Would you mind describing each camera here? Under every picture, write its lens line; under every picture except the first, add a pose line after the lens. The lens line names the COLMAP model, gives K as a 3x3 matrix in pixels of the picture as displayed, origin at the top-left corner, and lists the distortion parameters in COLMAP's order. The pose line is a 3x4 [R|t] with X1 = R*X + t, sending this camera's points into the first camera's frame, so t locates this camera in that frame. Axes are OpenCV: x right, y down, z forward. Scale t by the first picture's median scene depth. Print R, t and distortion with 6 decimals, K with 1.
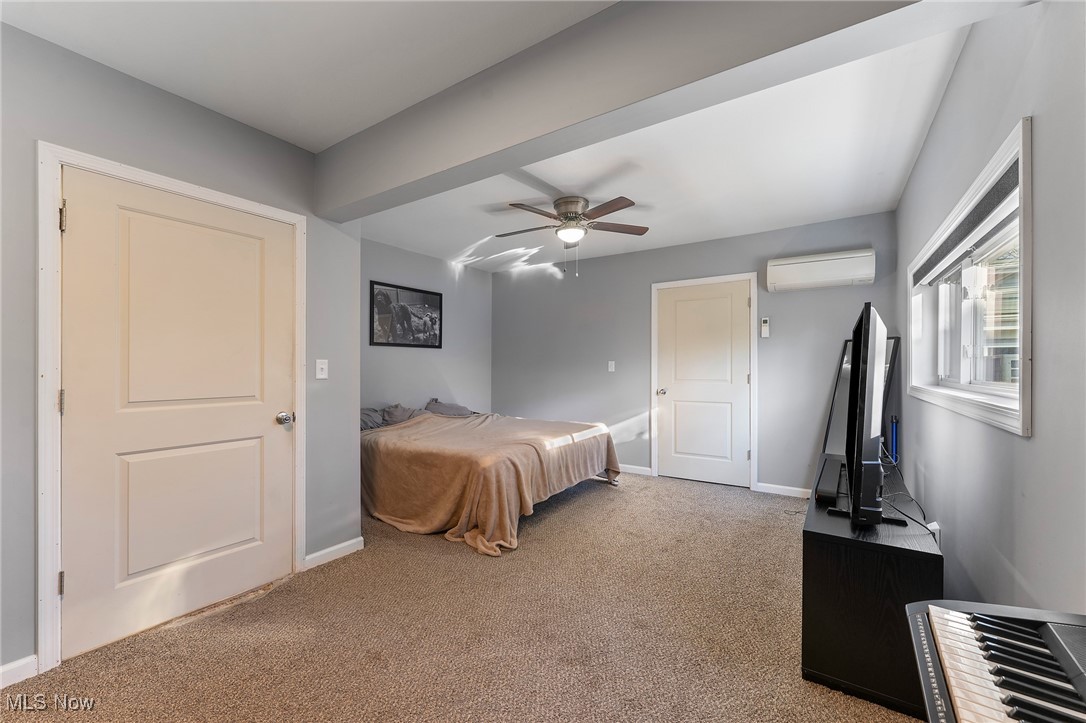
lens RADIAL K [[435.0, 0, 540.5], [0, 435.0, 364.0], [0, 0, 1]] dist [-0.000055, -0.000021]
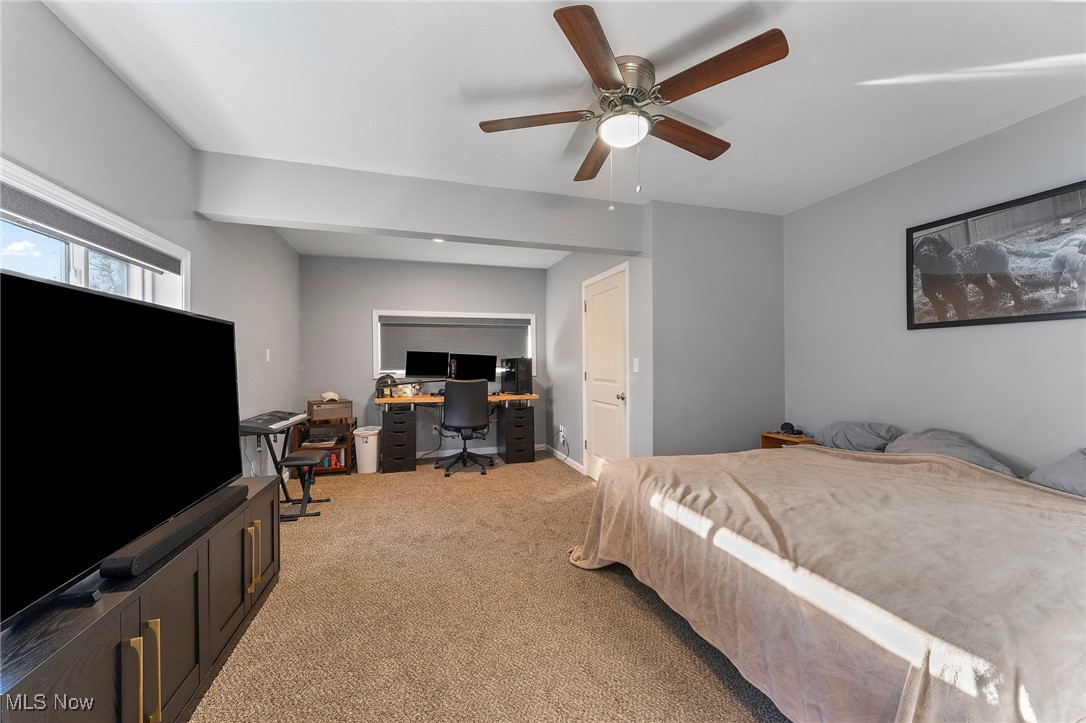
lens RADIAL K [[435.0, 0, 539.5], [0, 435.0, 365.1], [0, 0, 1]] dist [-0.000055, -0.000021]
pose [[-0.610699, 0.003468, -0.791855, 0.446120], [0.007787, 0.999968, -0.001626, 0.006376], [0.791824, -0.007159, -0.610707, 0.942605]]
